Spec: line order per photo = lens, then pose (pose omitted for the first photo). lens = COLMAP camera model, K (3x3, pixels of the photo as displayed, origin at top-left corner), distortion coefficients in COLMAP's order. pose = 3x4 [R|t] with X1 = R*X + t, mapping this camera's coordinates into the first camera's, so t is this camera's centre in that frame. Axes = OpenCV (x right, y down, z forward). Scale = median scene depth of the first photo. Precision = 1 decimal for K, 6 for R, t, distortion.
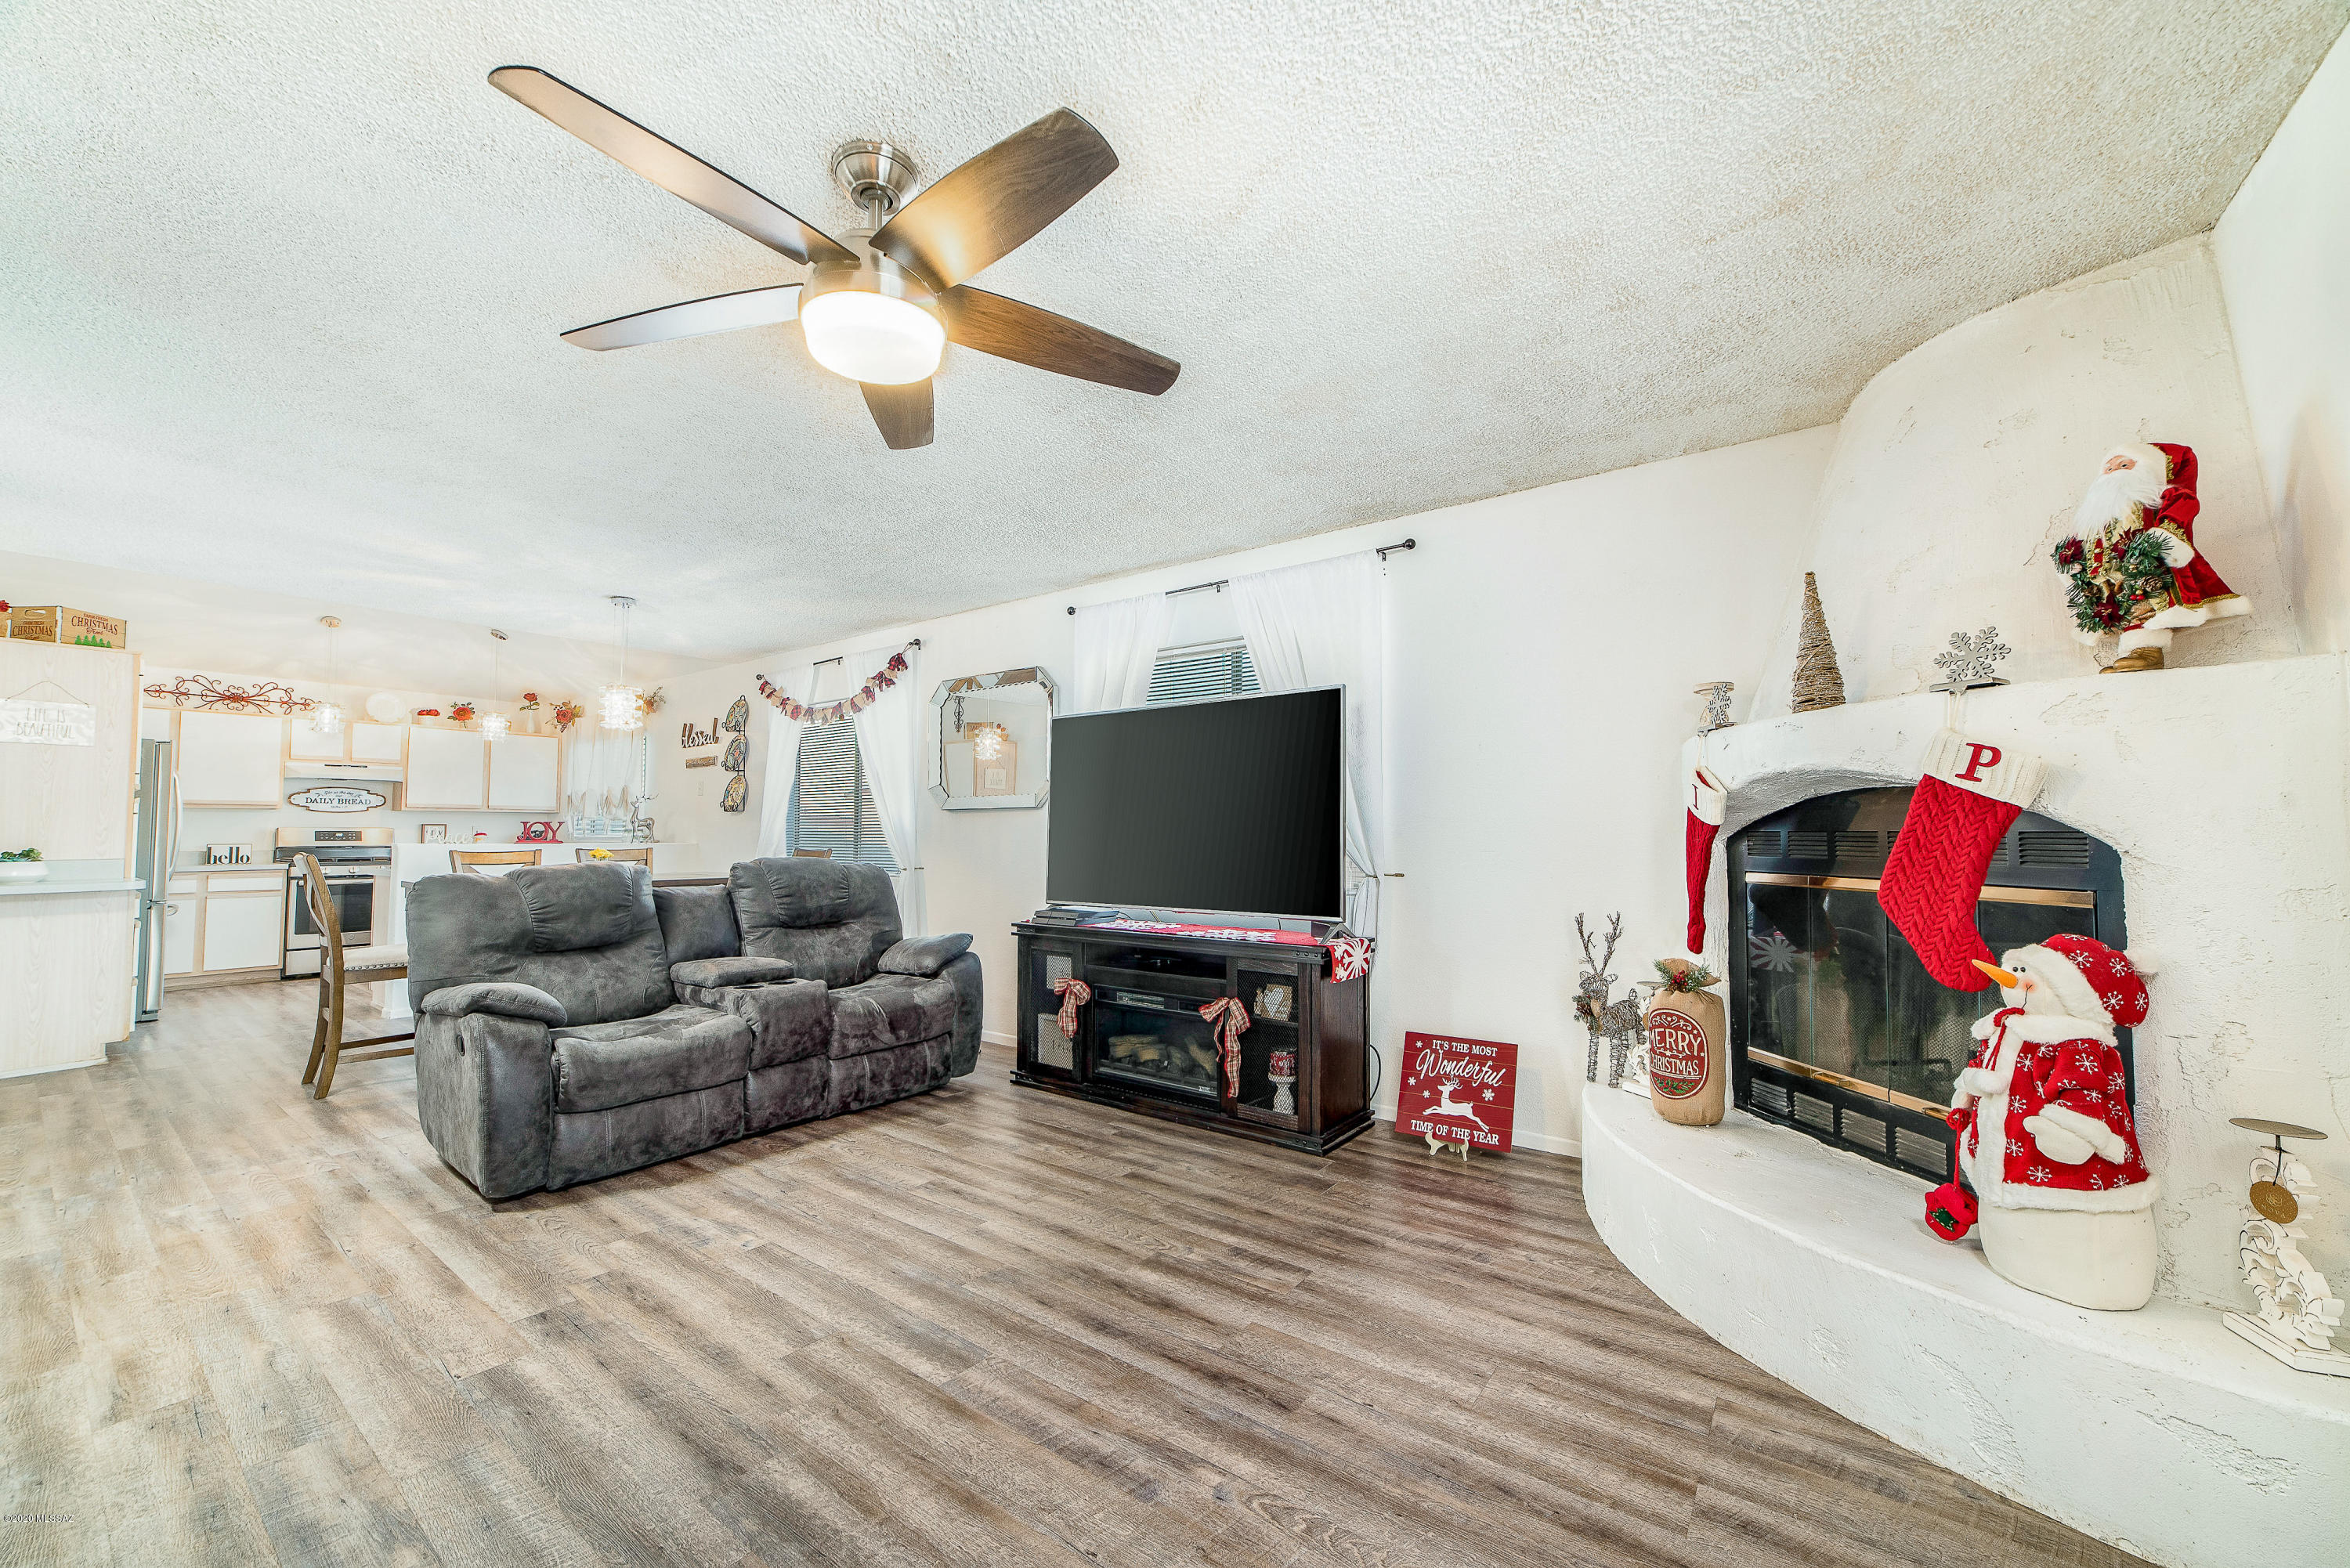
lens RADIAL K [[894.6, 0, 1167.6], [0, 894.6, 790.9], [0, 0, 1]] dist [-0.028991, 0.012093]
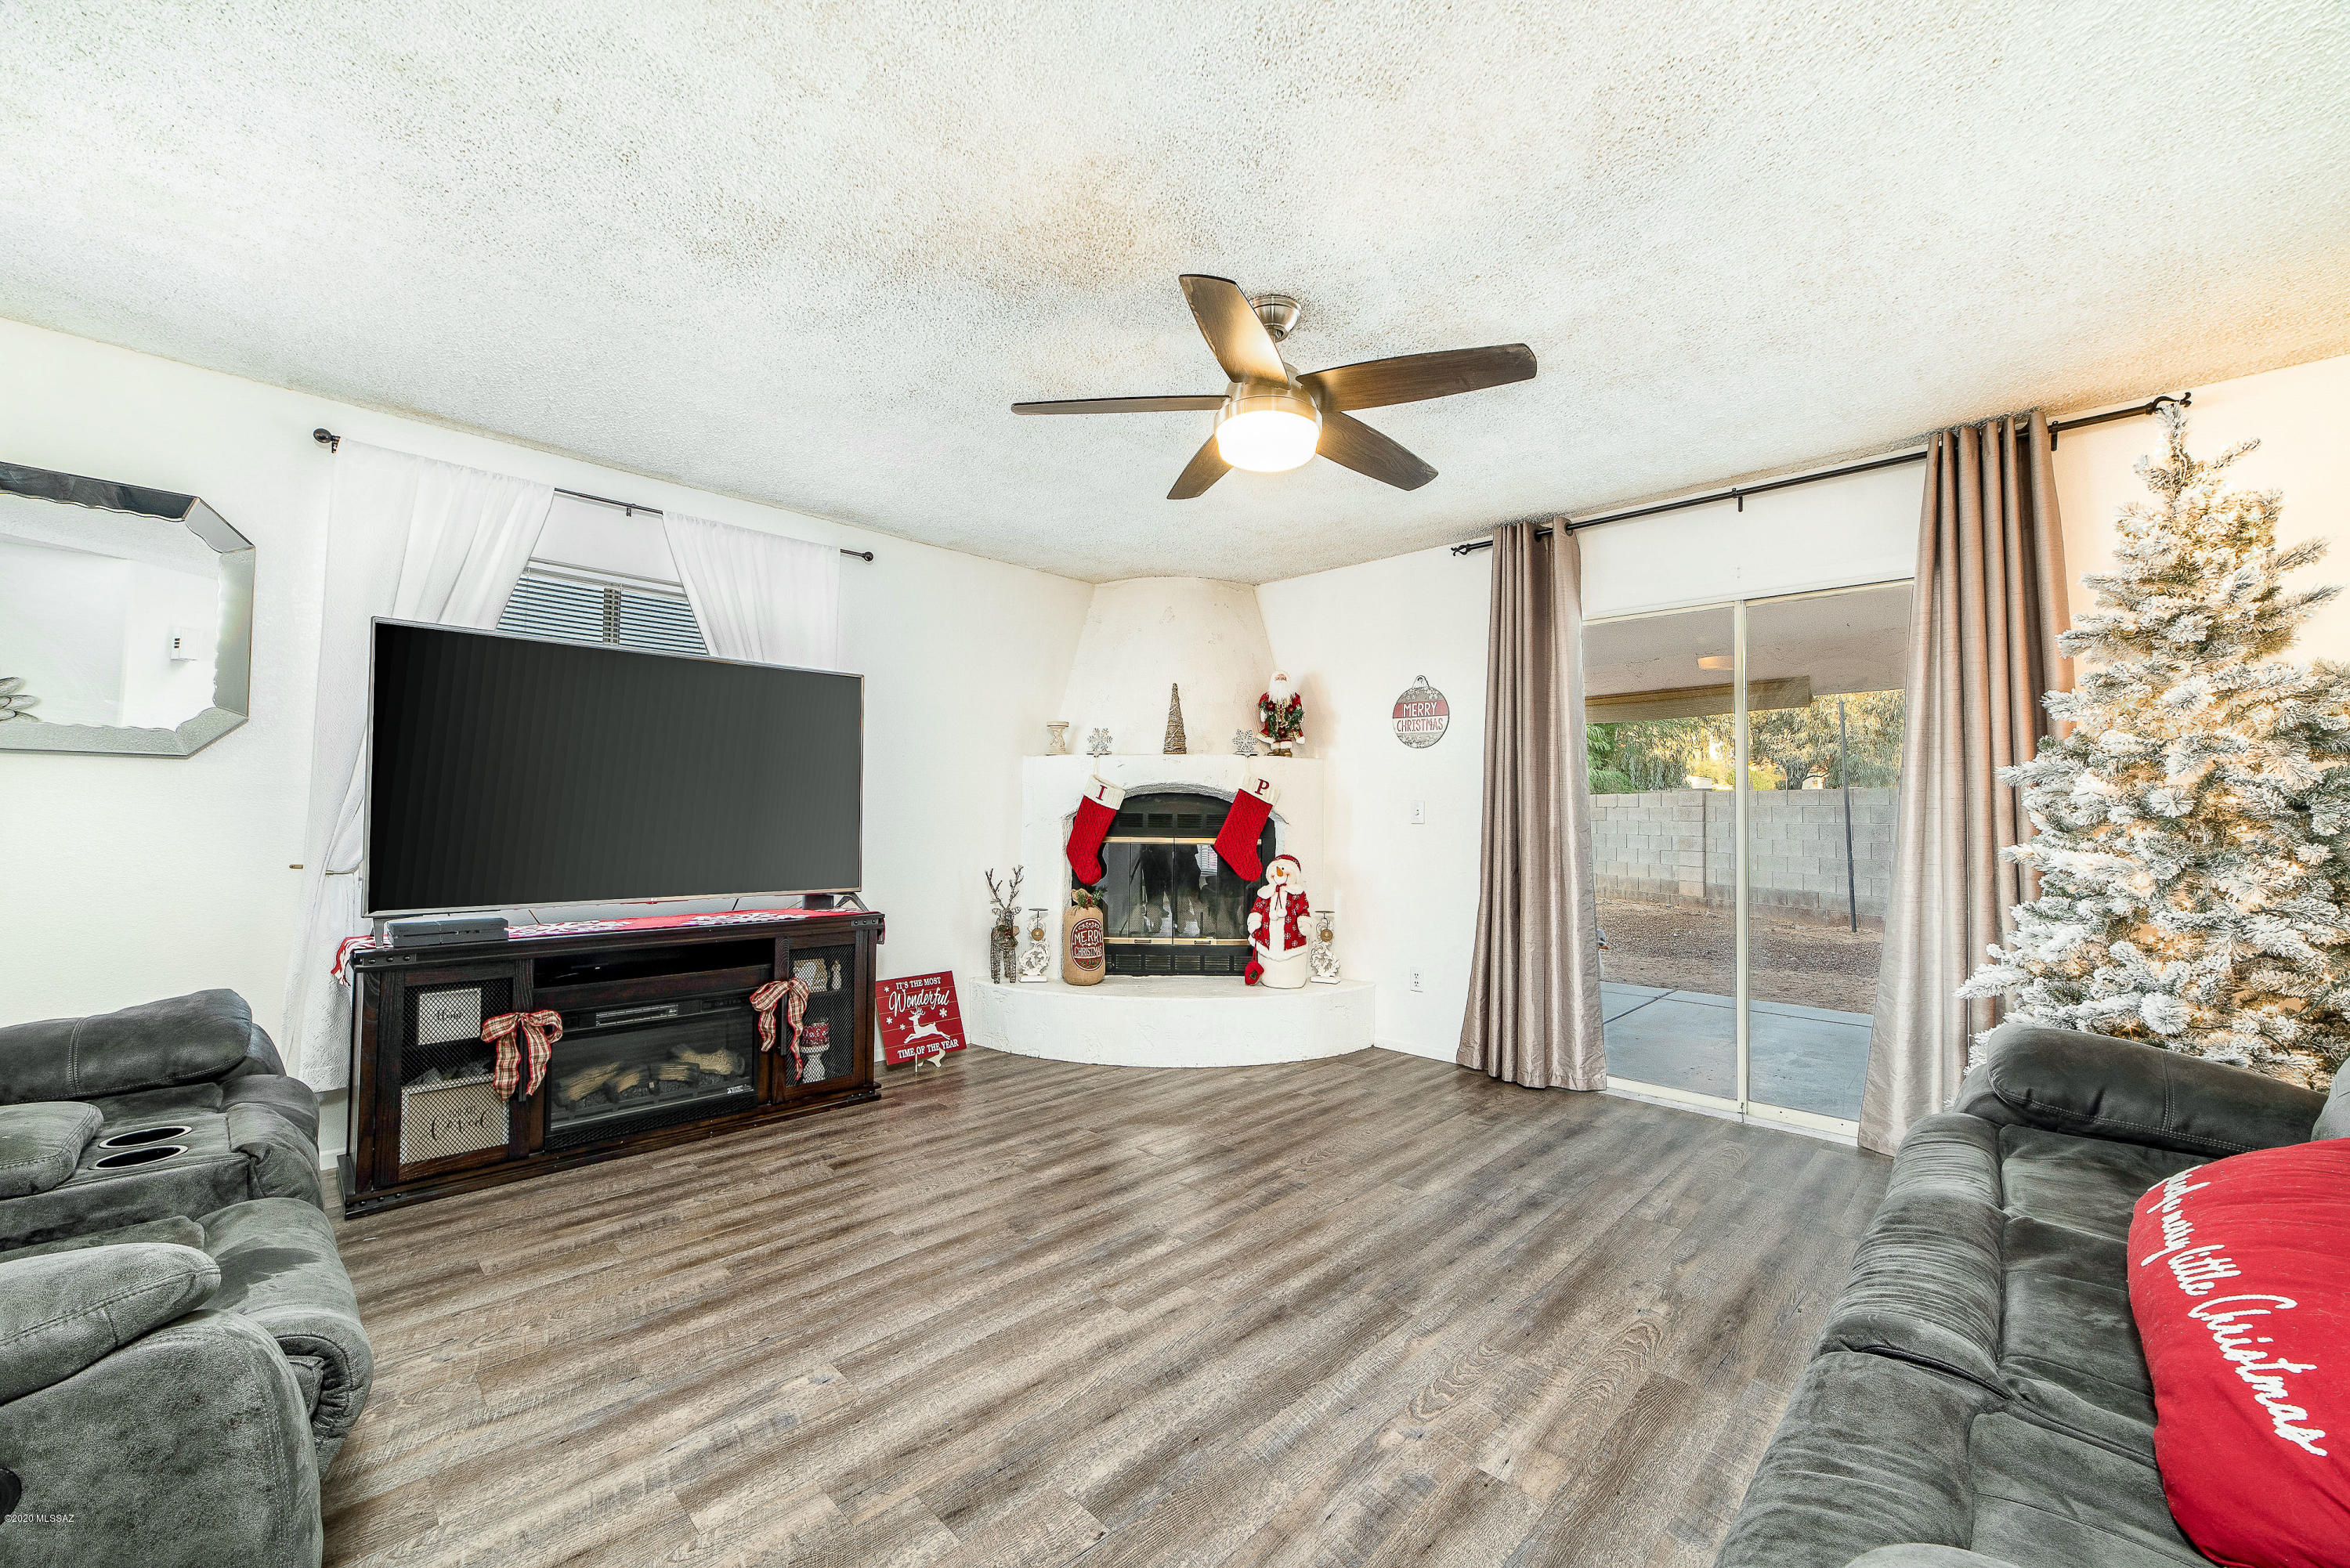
lens RADIAL K [[894.6, 0, 1167.6], [0, 894.6, 790.9], [0, 0, 1]] dist [-0.028991, 0.012093]
pose [[0.156345, 0.028595, 0.987288, -0.945234], [-0.058887, 0.998073, -0.019582, 0.025310], [-0.985945, -0.055077, 0.157728, 0.519628]]
